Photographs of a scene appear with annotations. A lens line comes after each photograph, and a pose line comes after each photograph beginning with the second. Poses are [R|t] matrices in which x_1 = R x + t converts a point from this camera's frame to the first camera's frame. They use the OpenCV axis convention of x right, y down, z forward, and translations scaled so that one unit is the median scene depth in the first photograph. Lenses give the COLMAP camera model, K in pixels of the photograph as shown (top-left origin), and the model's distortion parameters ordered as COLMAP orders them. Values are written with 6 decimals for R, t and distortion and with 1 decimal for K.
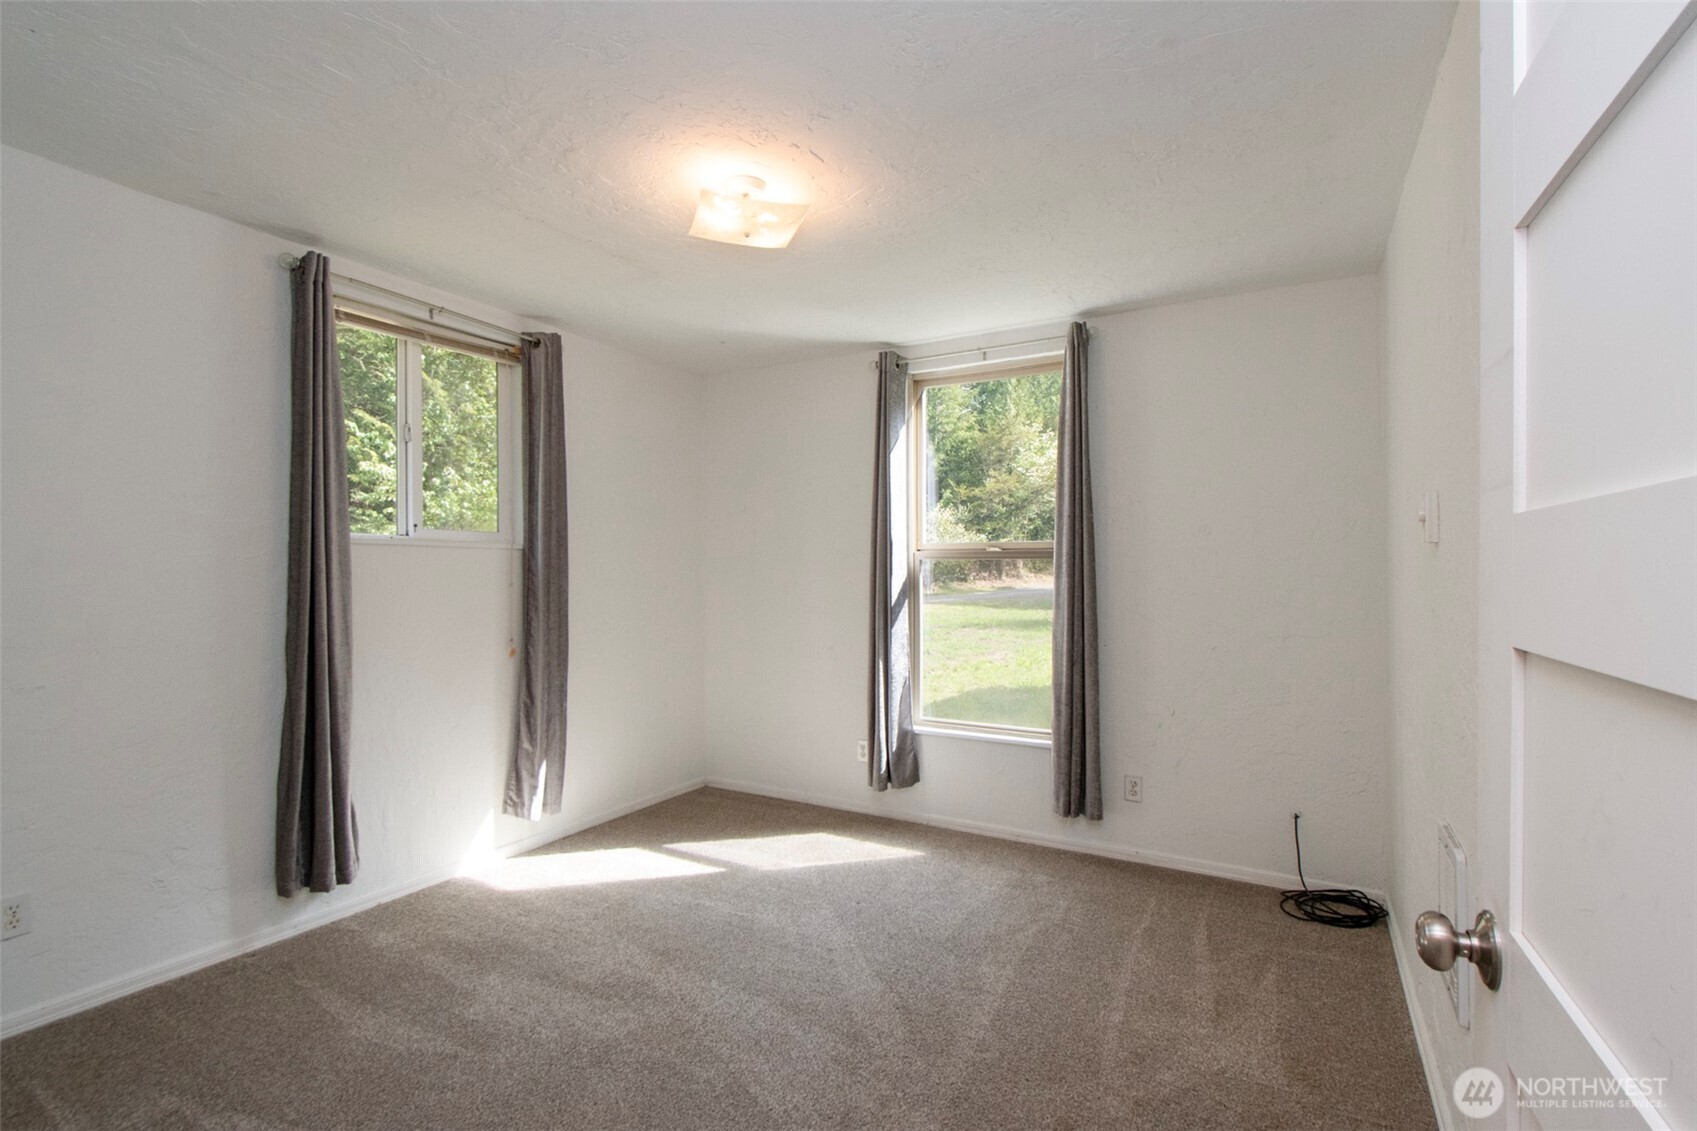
lens RADIAL K [[770.2, 0, 856.1], [0, 770.2, 564.0], [0, 0, 1]] dist [0.005608, 0.001088]
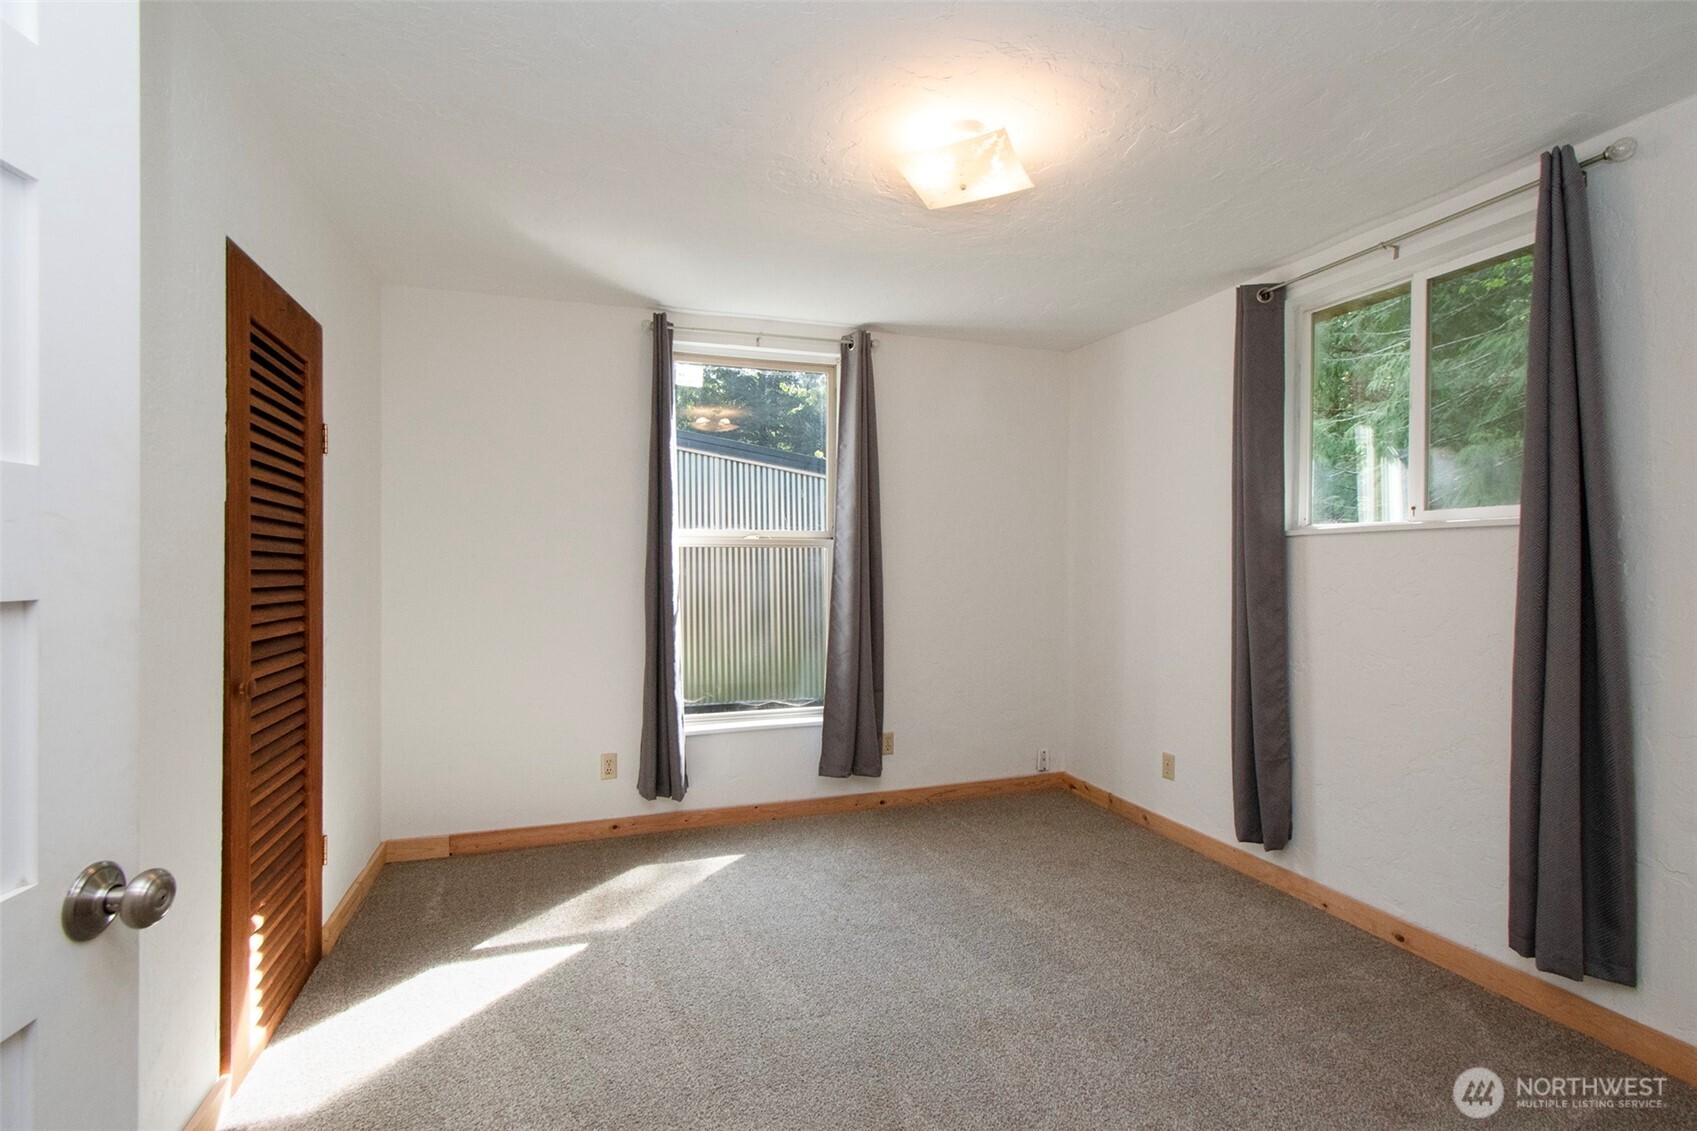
lens RADIAL K [[770.2, 0, 851.3], [0, 770.2, 566.1], [0, 0, 1]] dist [0.005608, 0.001088]
pose [[0.663582, -0.010088, 0.748036, -0.623701], [0.014020, 0.999901, 0.001047, 0.024572], [-0.747972, 0.009793, 0.663658, 0.315089]]
